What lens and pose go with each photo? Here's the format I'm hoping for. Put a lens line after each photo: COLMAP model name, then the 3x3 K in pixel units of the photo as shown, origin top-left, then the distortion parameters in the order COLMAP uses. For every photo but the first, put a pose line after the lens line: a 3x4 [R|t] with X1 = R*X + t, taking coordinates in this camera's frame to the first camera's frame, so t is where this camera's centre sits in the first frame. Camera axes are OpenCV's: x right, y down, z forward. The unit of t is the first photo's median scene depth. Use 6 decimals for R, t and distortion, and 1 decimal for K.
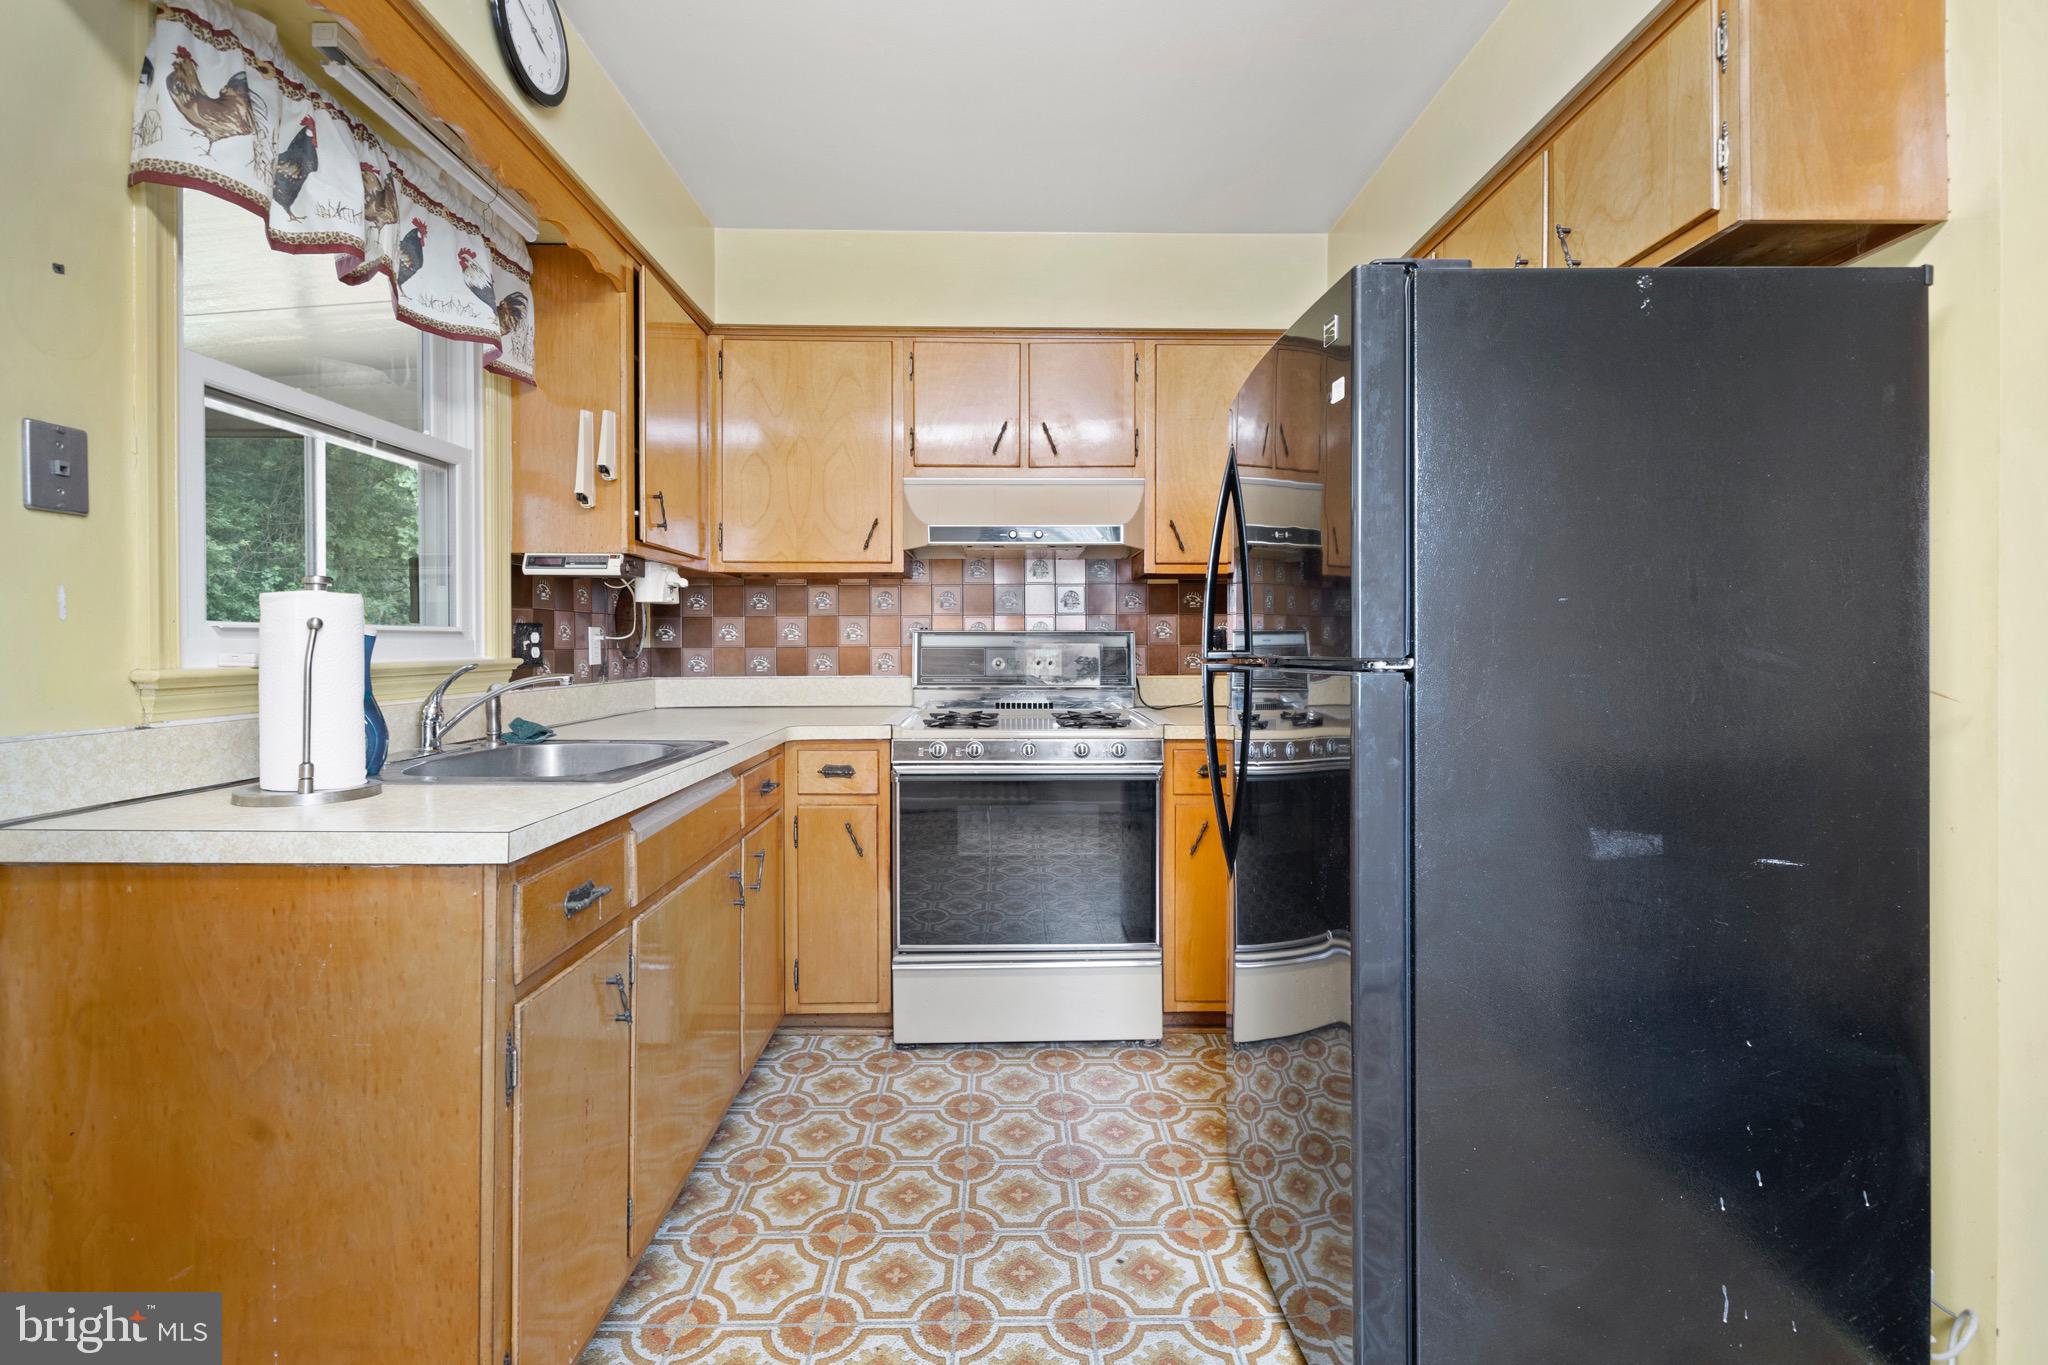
lens RADIAL K [[843.5, 0, 1009.4], [0, 843.5, 647.1], [0, 0, 1]] dist [0.000997, -0.000089]
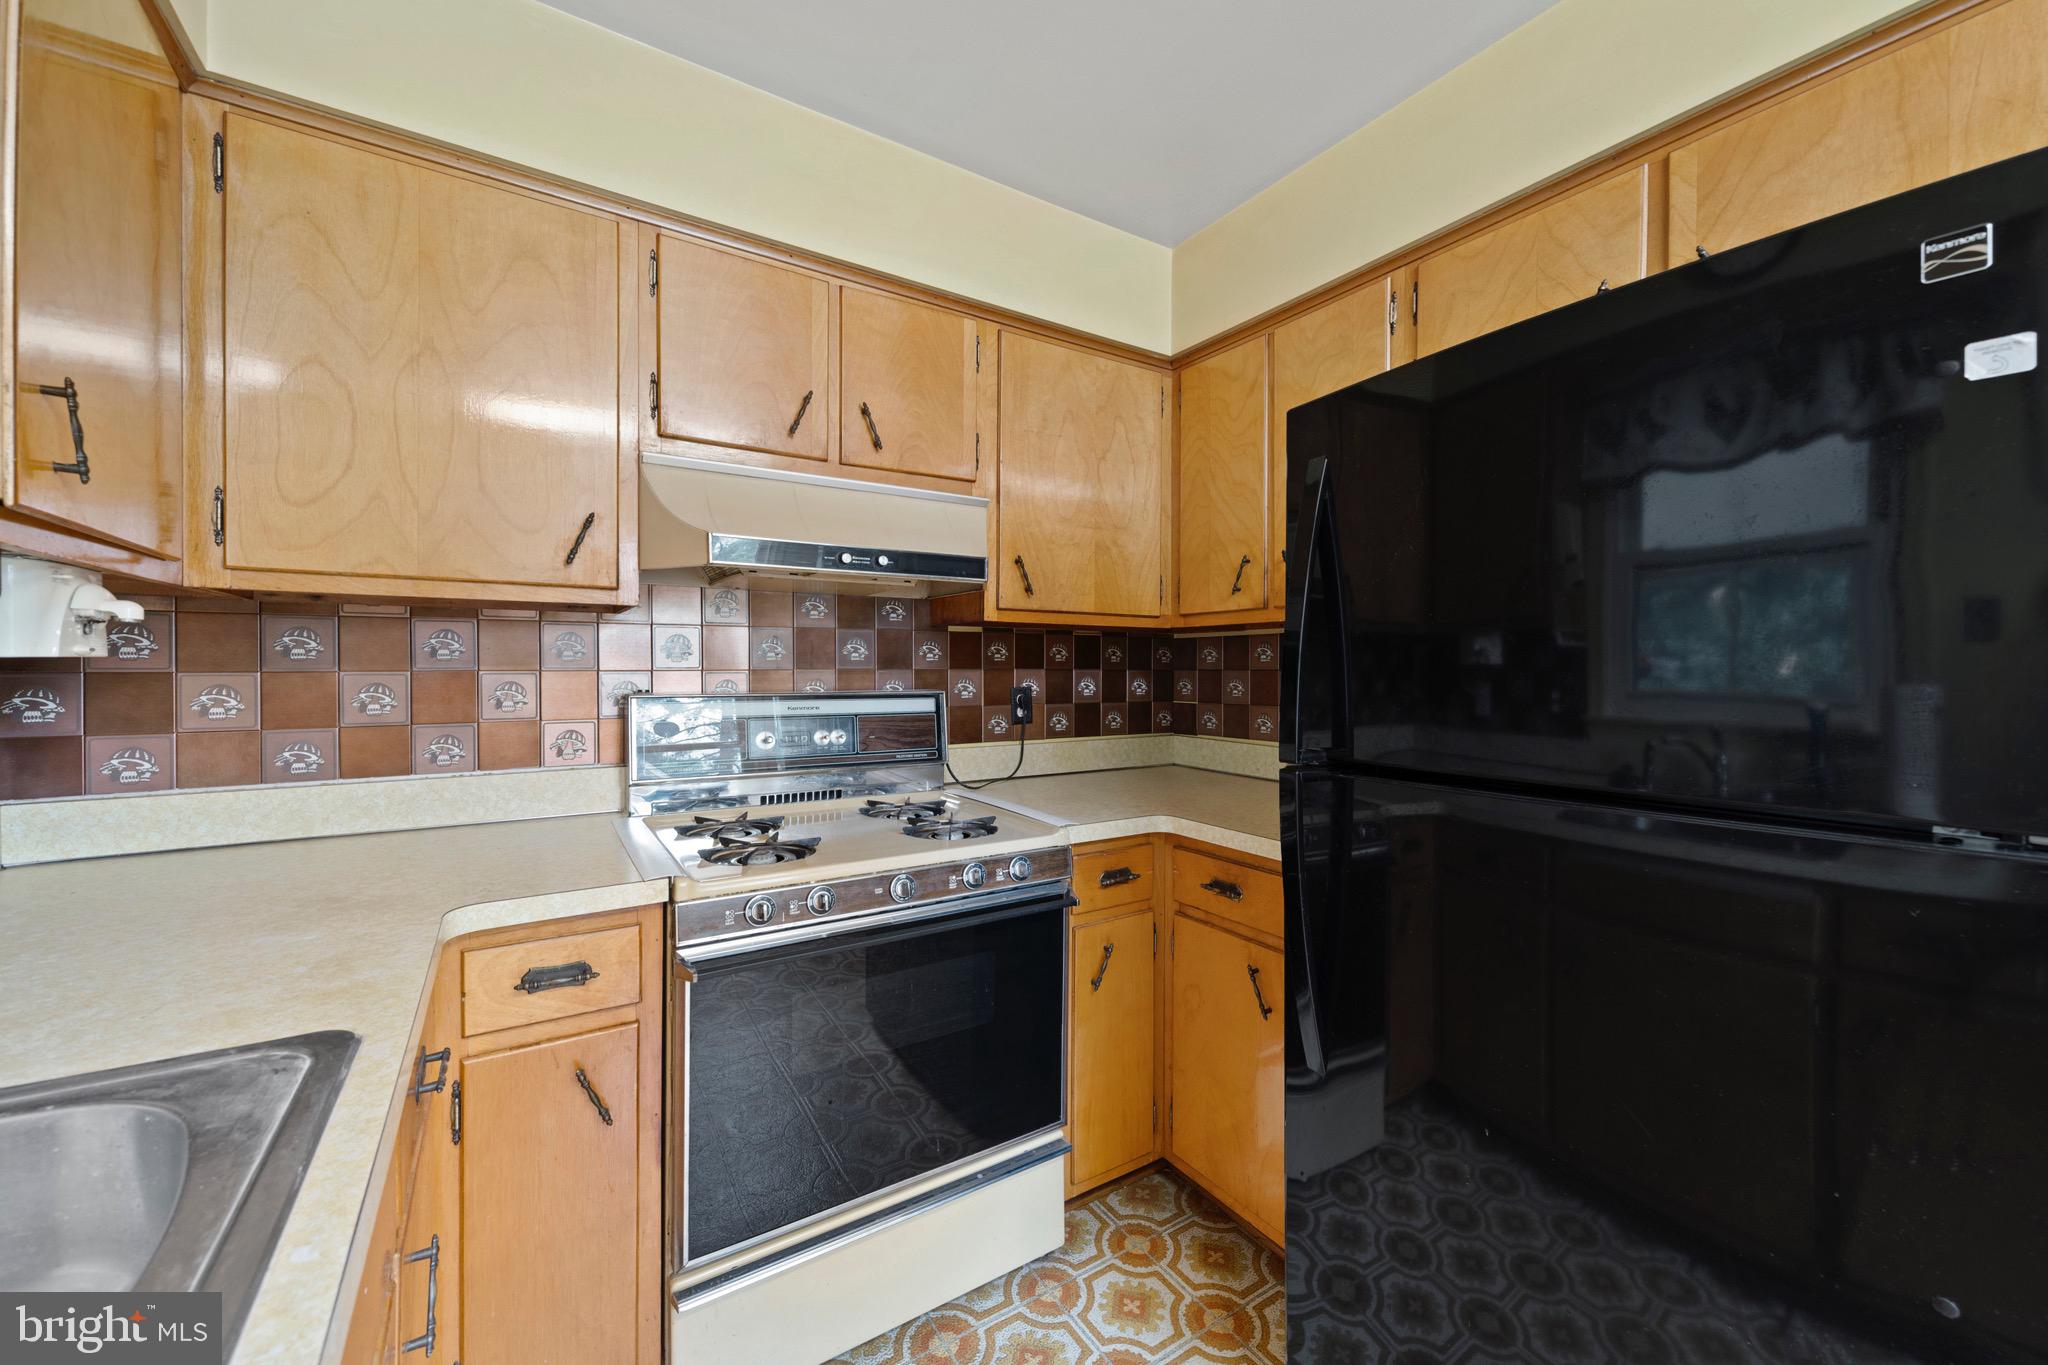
lens RADIAL K [[772.1, 0, 1025.1], [0, 772.1, 672.6], [0, 0, 1]] dist [0.003443, 0.000086]
pose [[0.849708, -0.001561, 0.527251, -0.183886], [0.002334, 0.999997, -0.000800, -0.038930], [-0.527248, 0.001910, 0.849709, 0.375546]]
